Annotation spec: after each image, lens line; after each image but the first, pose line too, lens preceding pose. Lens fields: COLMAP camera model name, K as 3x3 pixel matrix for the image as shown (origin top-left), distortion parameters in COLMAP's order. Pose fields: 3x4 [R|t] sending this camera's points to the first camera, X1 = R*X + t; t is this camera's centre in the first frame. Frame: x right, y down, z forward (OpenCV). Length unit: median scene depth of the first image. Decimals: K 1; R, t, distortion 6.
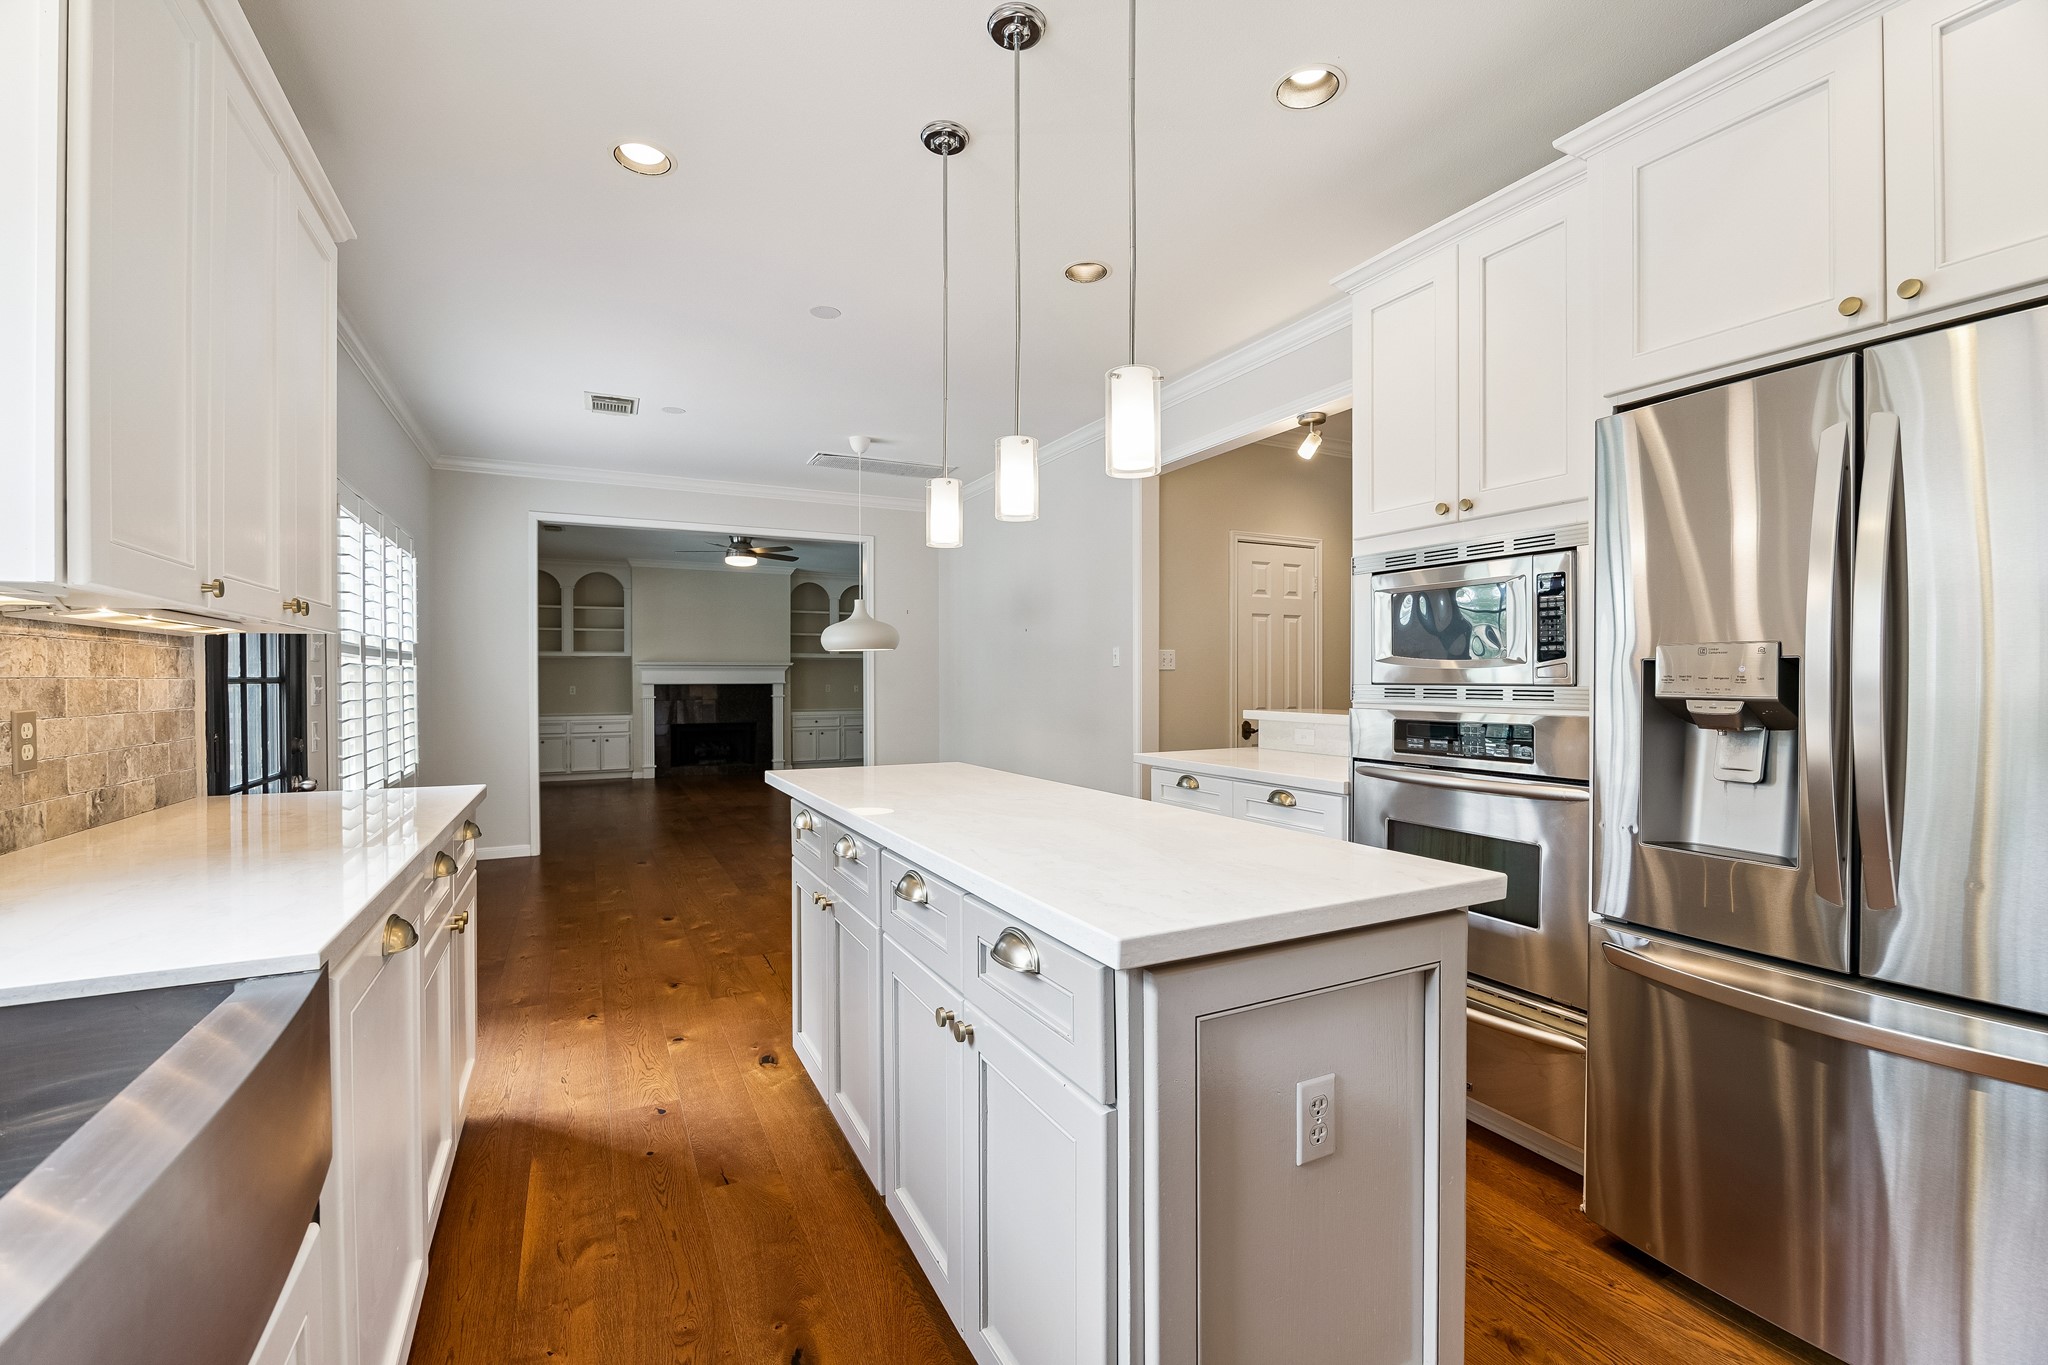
lens RADIAL K [[889.0, 0, 1036.9], [0, 889.0, 681.6], [0, 0, 1]] dist [-0.016575, 0.002124]
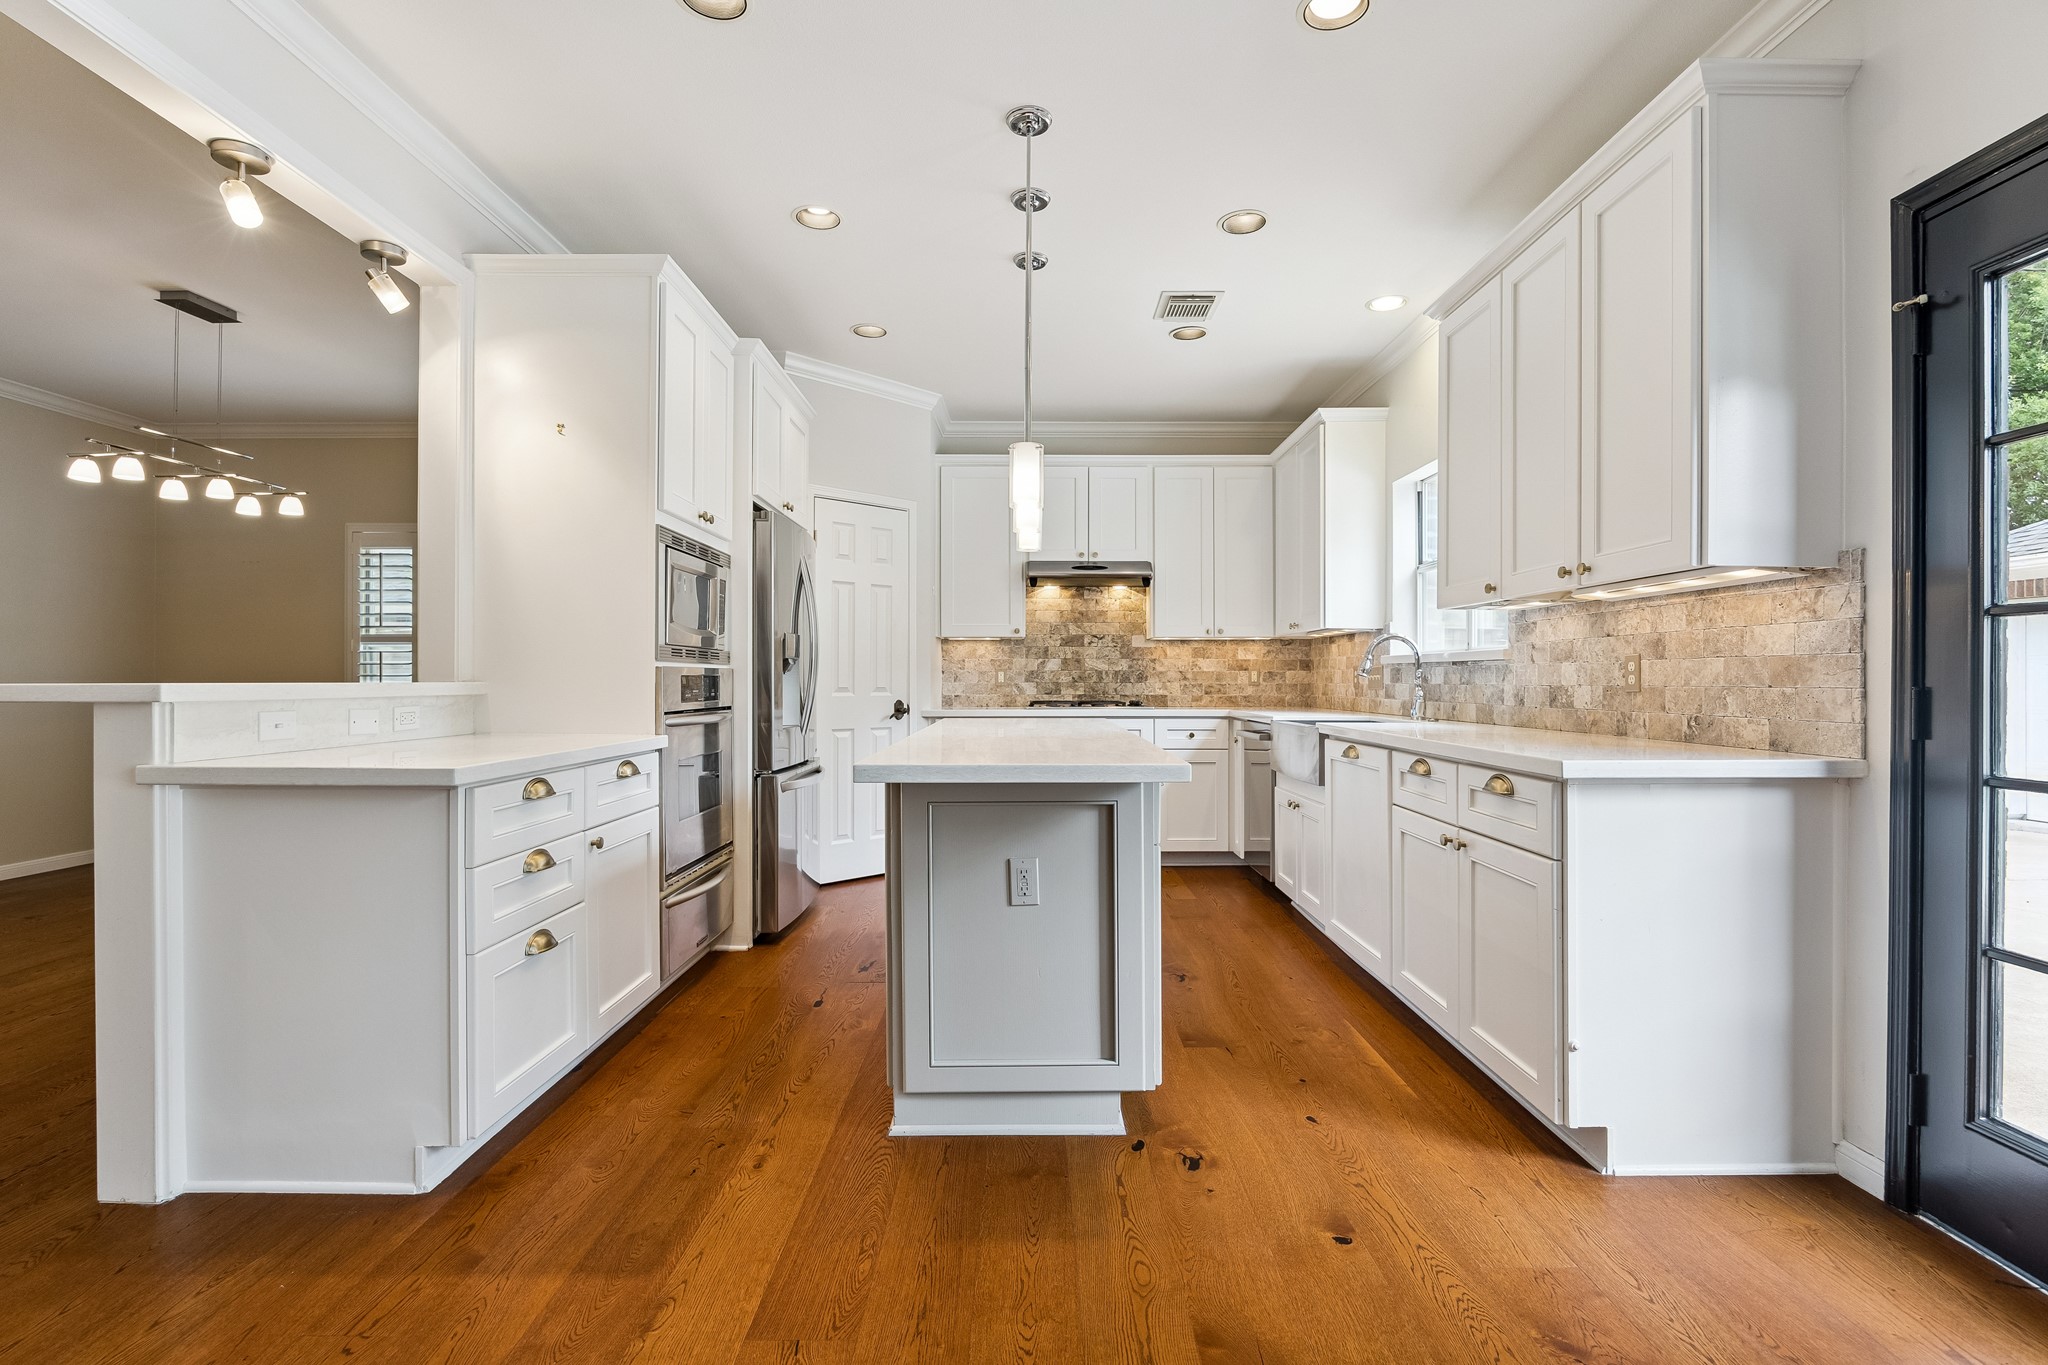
lens RADIAL K [[943.4, 0, 1036.3], [0, 943.4, 675.7], [0, 0, 1]] dist [-0.006794, 0.000043]
pose [[-0.894242, 0.002054, 0.447580, -0.316111], [0.001508, 0.999998, -0.001576, 0.024969], [-0.447582, -0.000734, -0.894243, 1.032163]]
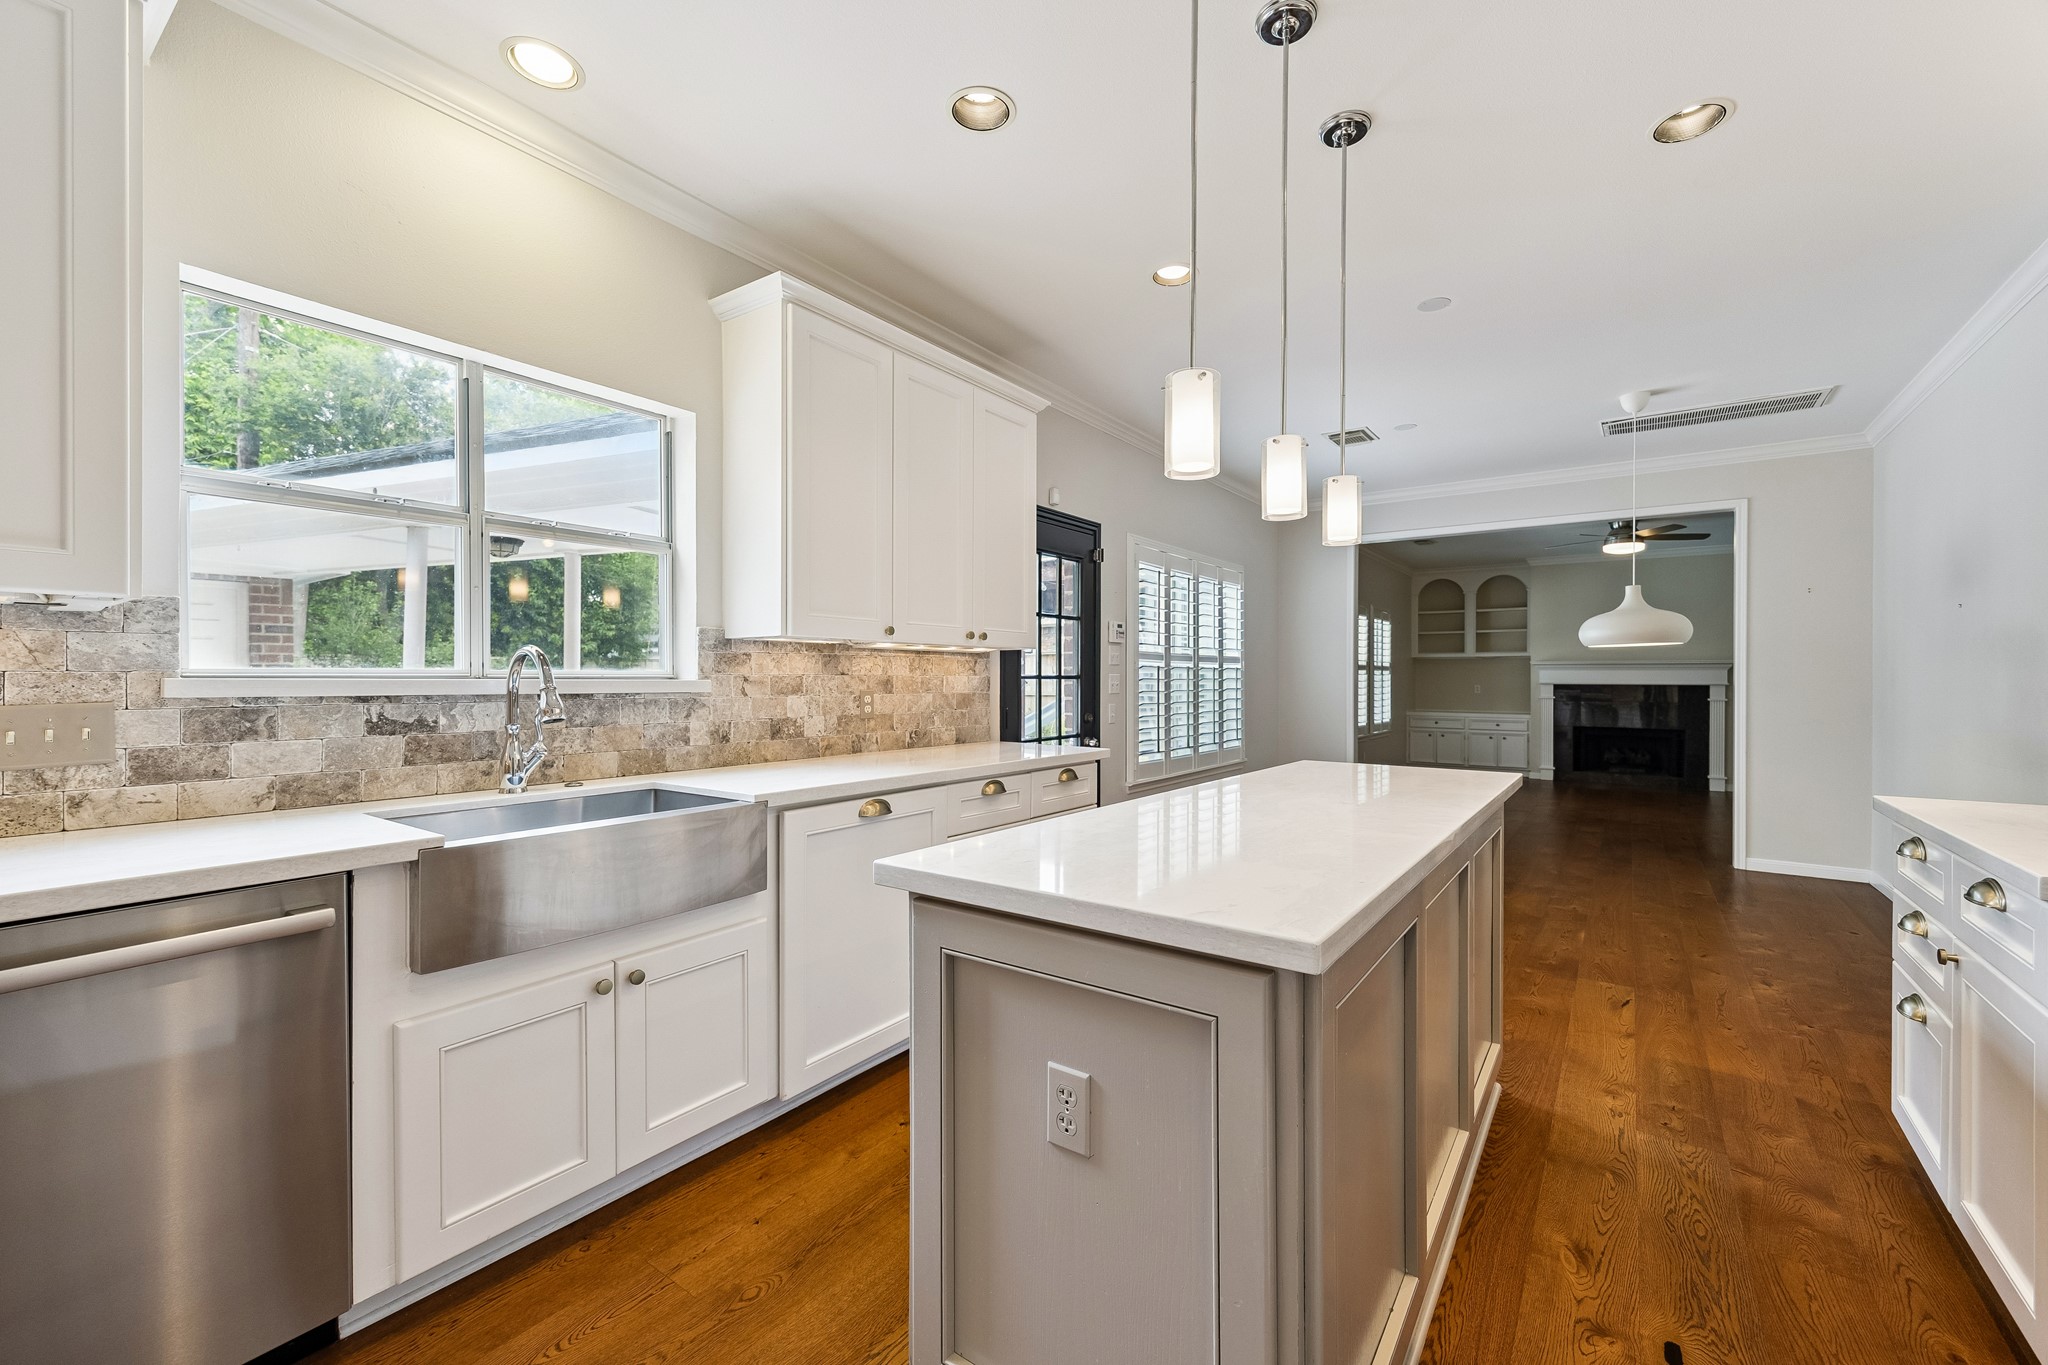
lens RADIAL K [[837.0, 0, 1022.1], [0, 837.0, 680.8], [0, 0, 1]] dist [0.014341, -0.000543]
pose [[0.451459, 0.007570, -0.892260, 0.298096], [-0.007620, 0.999960, 0.004629, -0.000873], [0.892259, 0.004709, 0.451499, 0.132039]]
